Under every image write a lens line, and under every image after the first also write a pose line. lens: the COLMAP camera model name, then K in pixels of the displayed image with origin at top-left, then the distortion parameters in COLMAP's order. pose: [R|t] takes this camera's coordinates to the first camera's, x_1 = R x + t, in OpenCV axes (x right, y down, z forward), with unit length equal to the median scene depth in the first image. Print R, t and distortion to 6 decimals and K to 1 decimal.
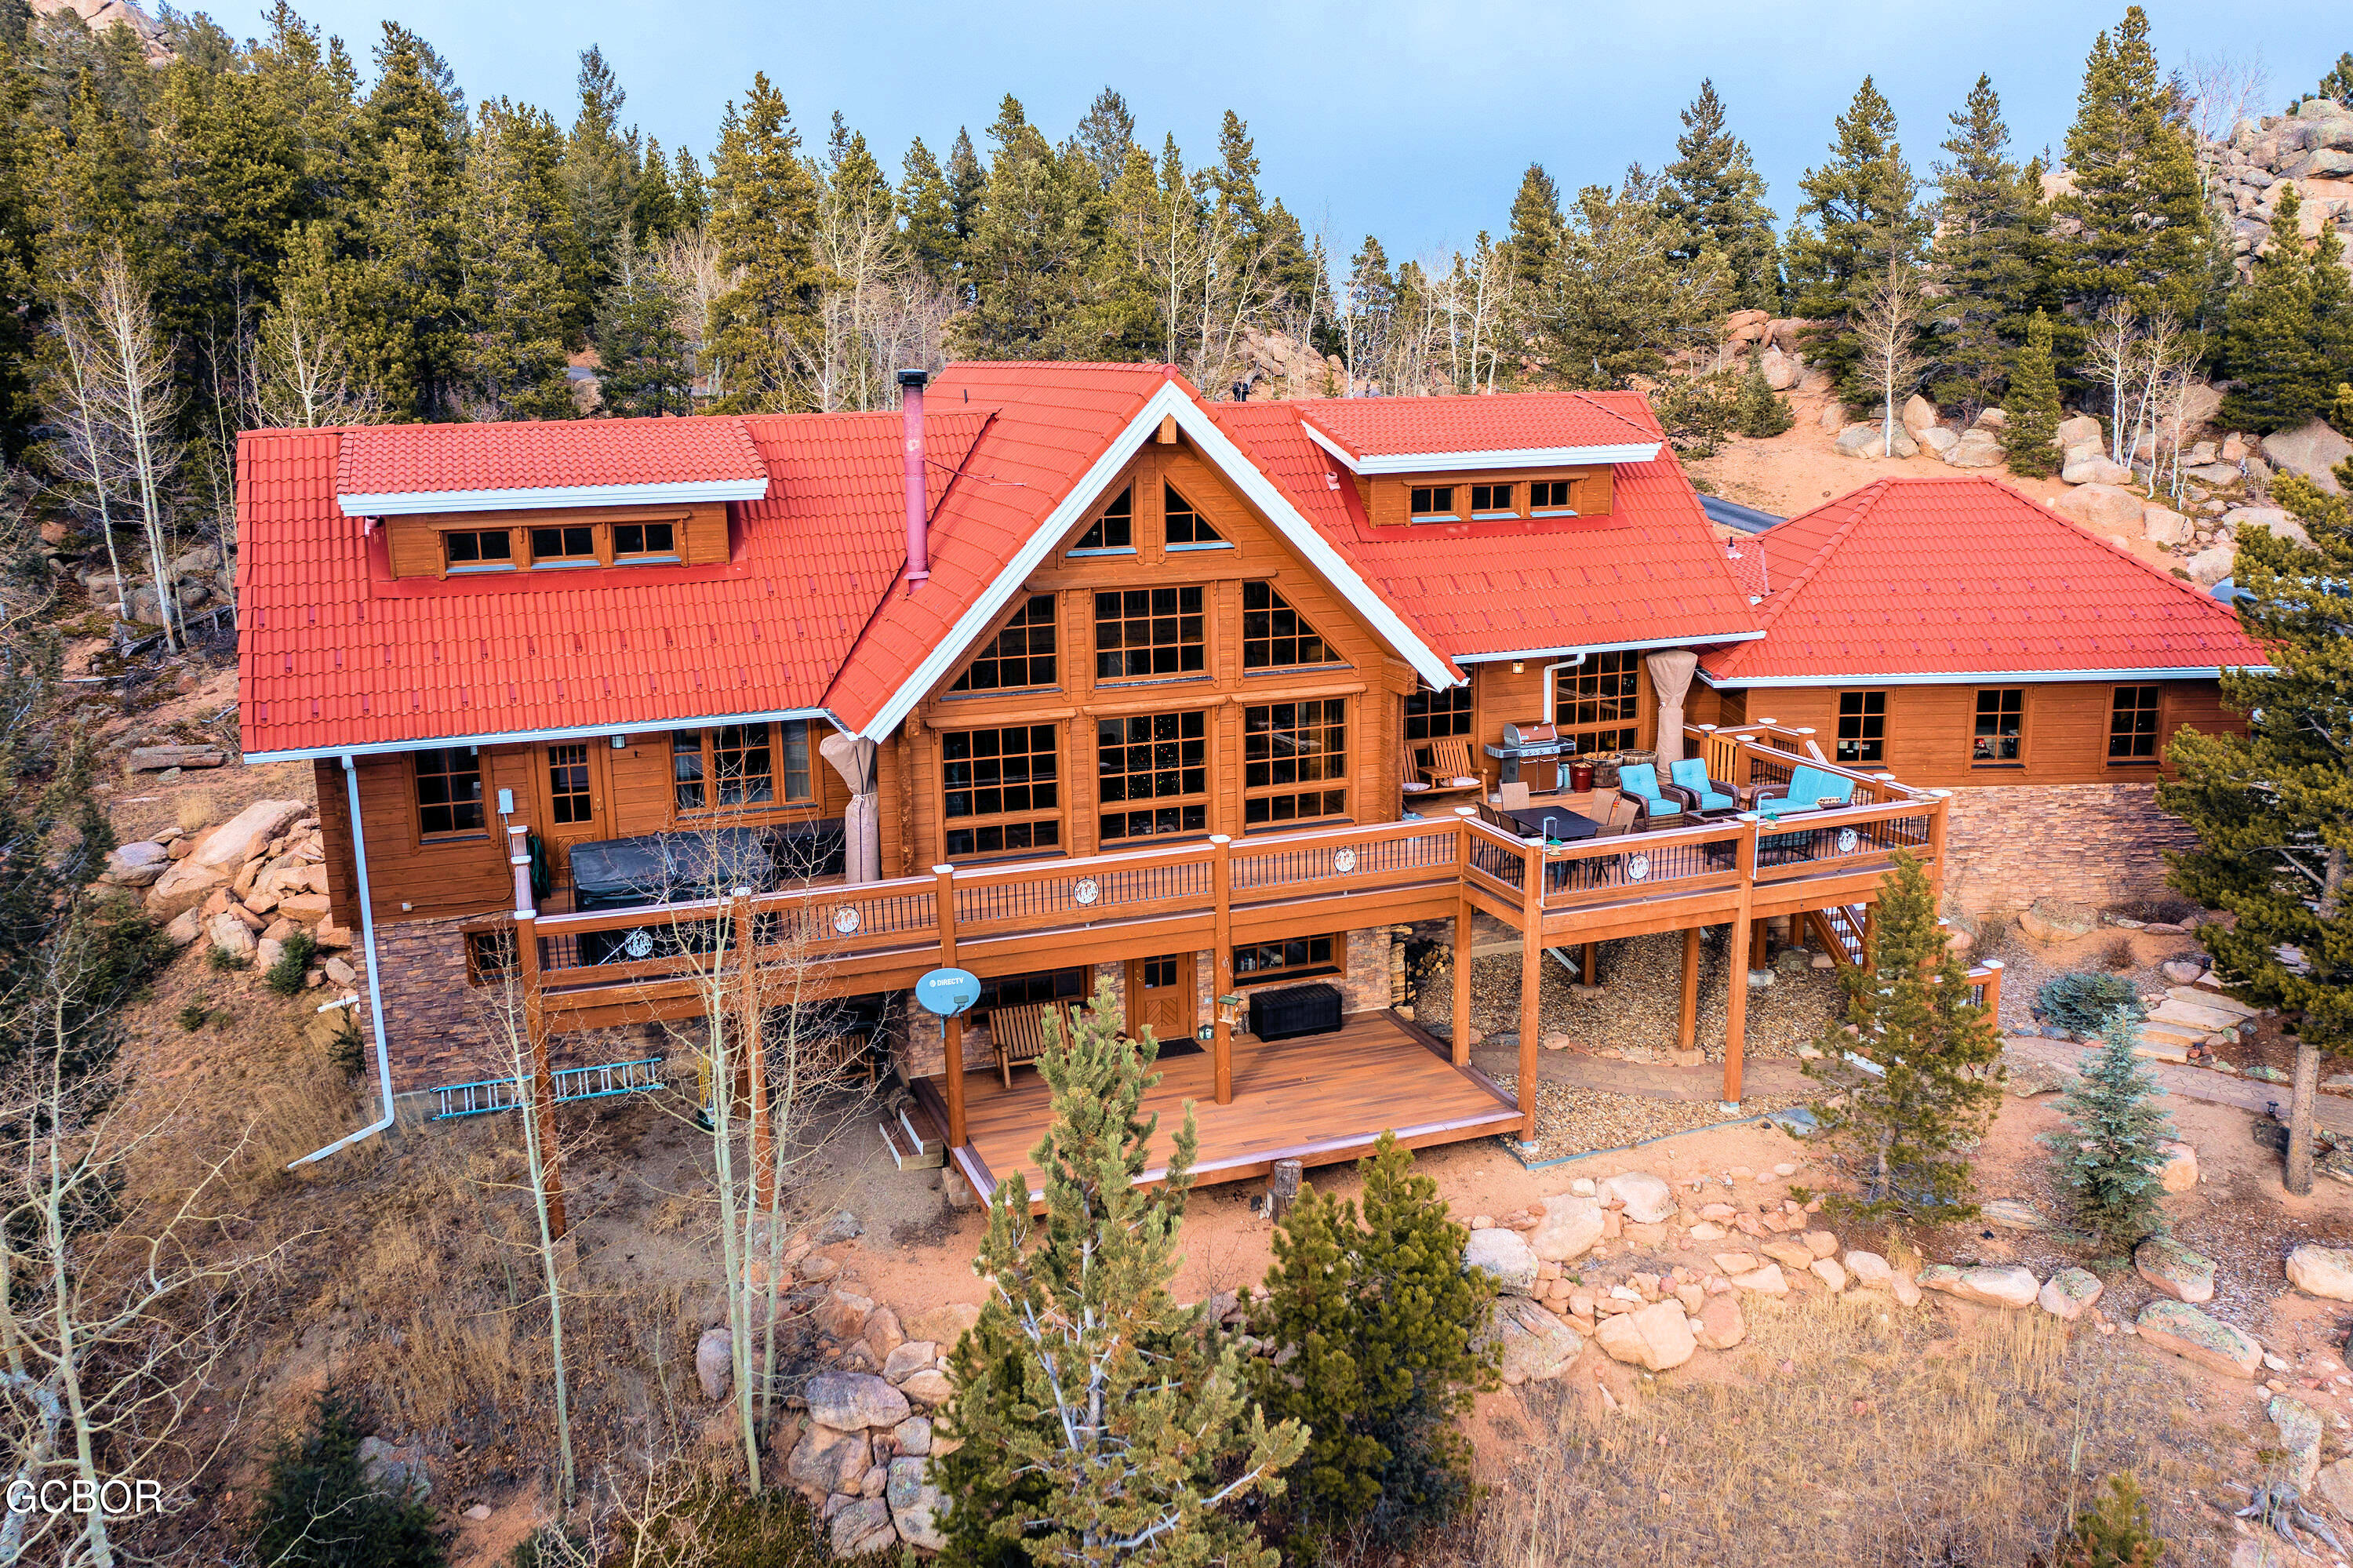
lens RADIAL K [[1858.5, 0, 1135.6], [0, 1858.5, 853.9], [0, 0, 1]] dist [0.003931, -0.006520]
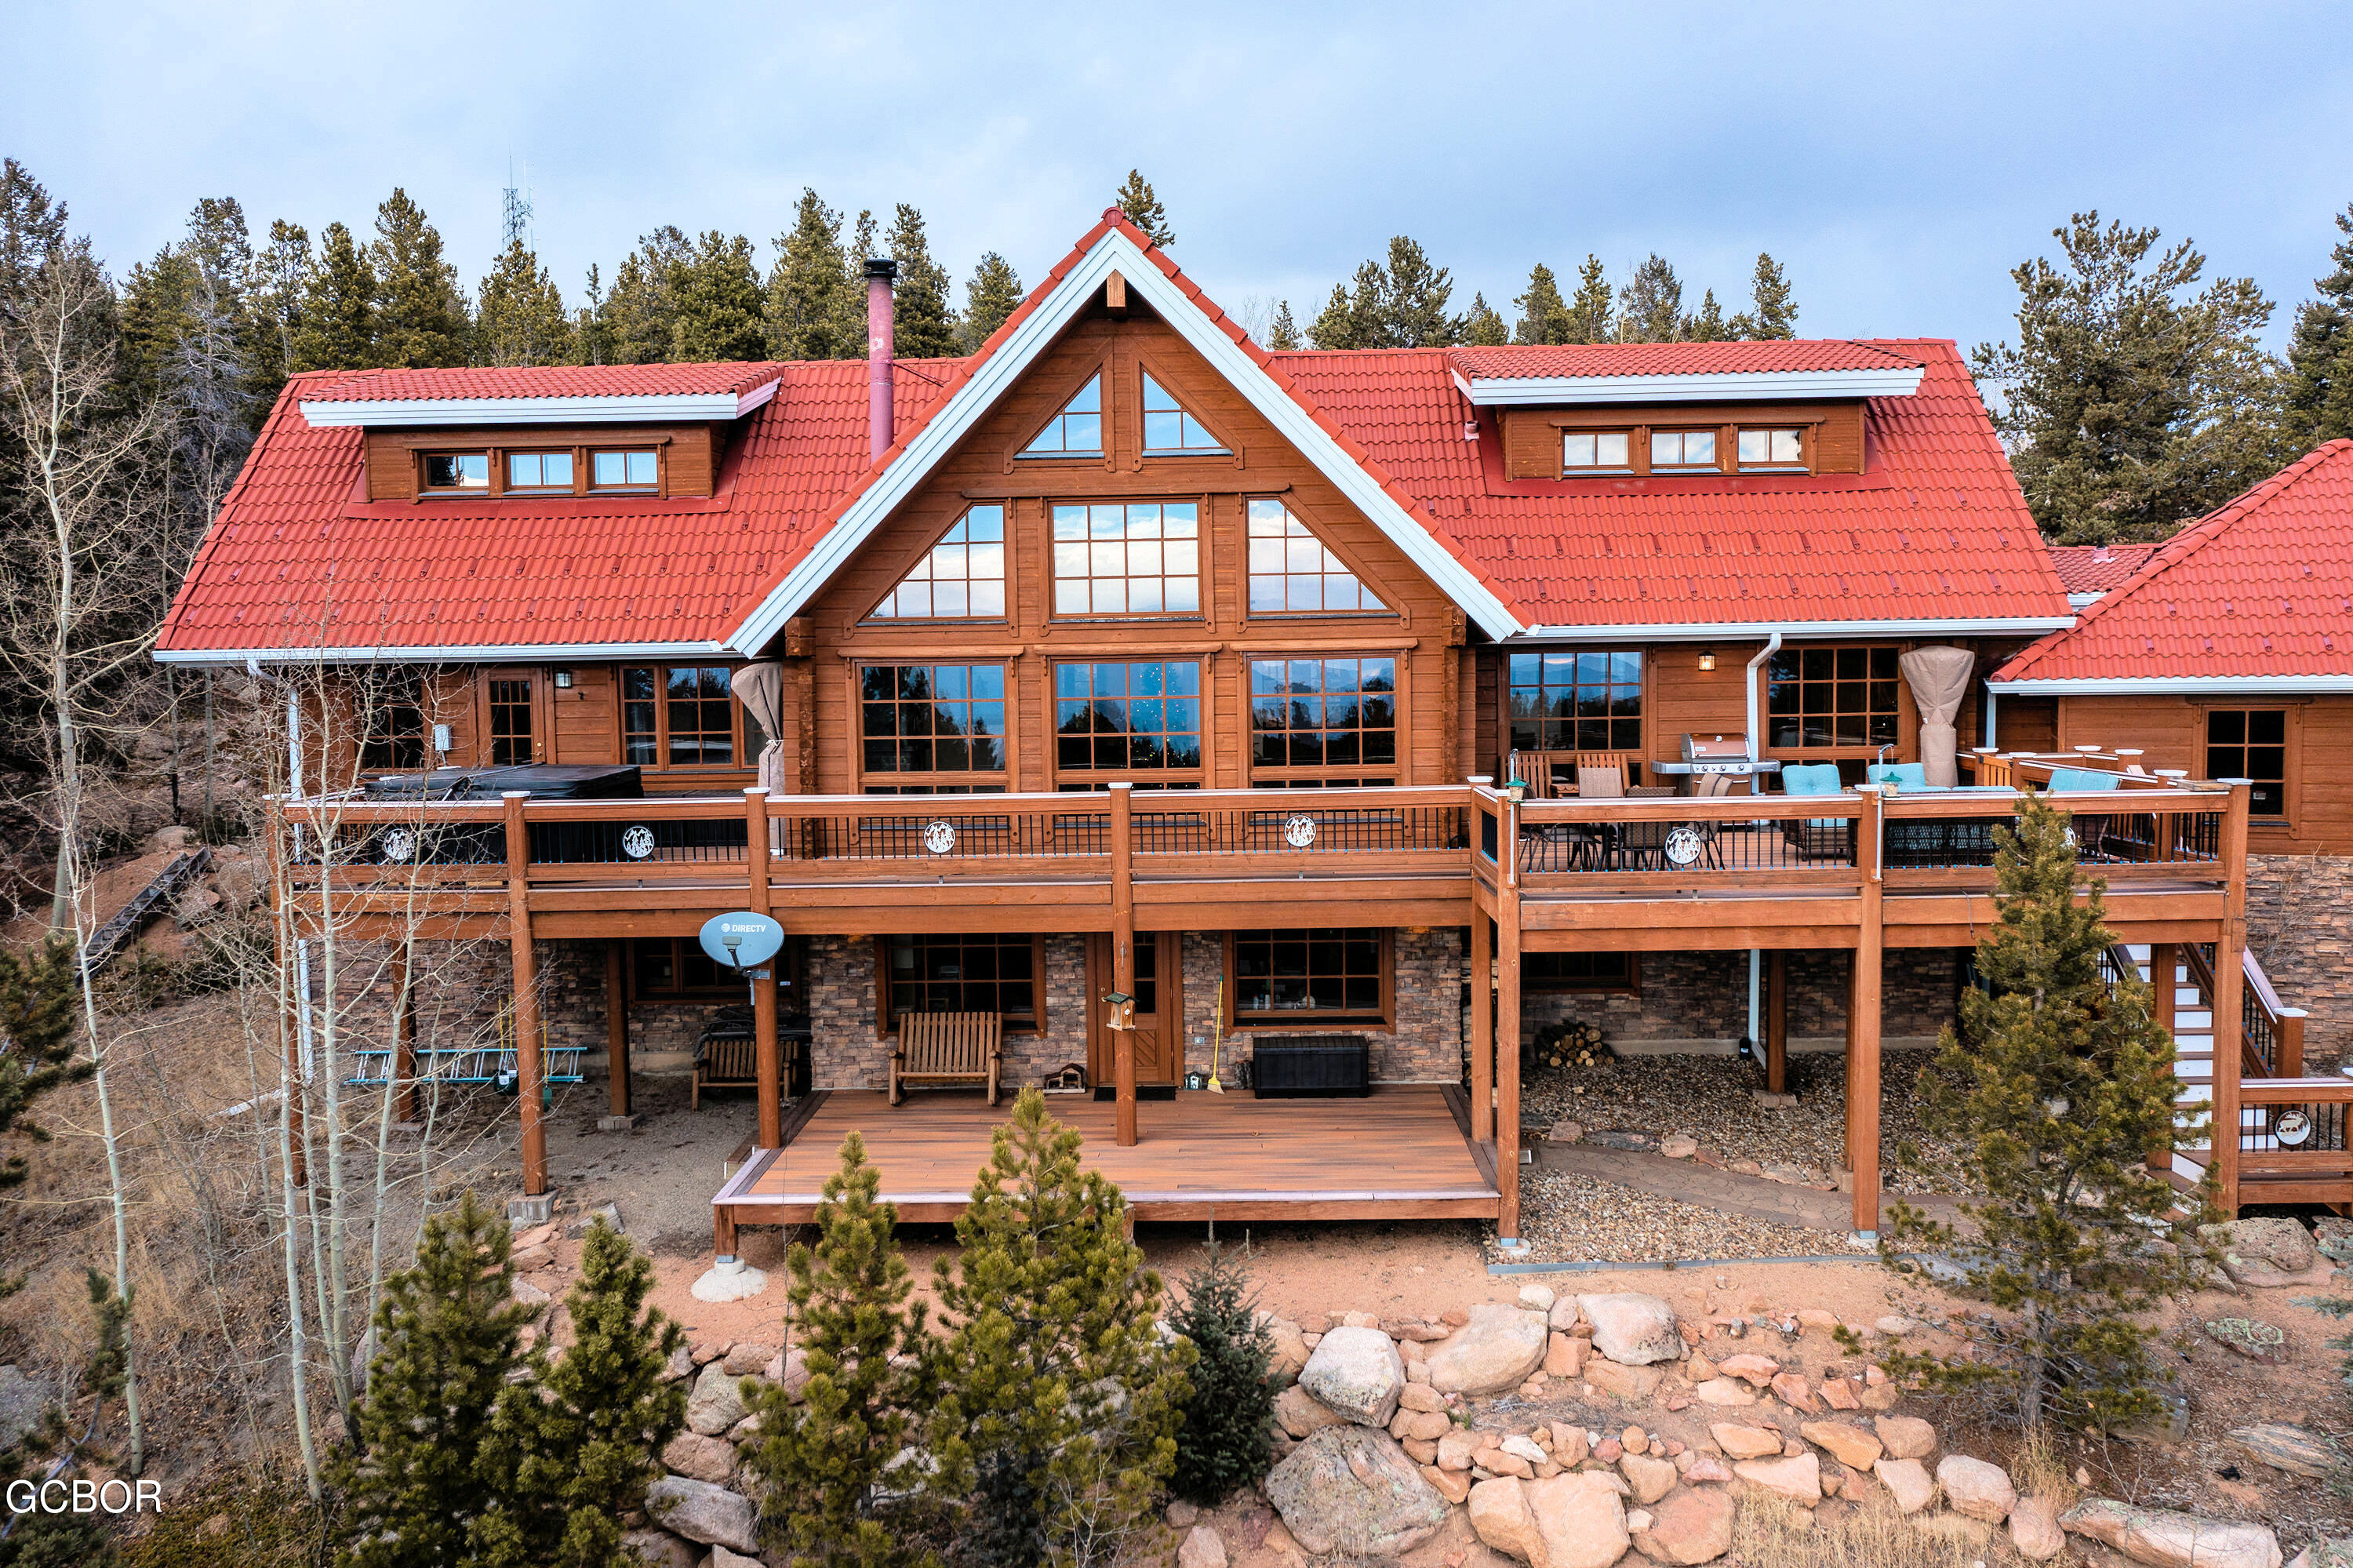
lens RADIAL K [[1858.5, 0, 1164.6], [0, 1858.5, 837.2], [0, 0, 1]] dist [0.003931, -0.006520]
pose [[0.931723, 0.040975, -0.360850, 0.315732], [-0.098515, 0.984875, -0.142536, 0.112291], [0.349552, 0.168353, 0.921667, 0.276611]]
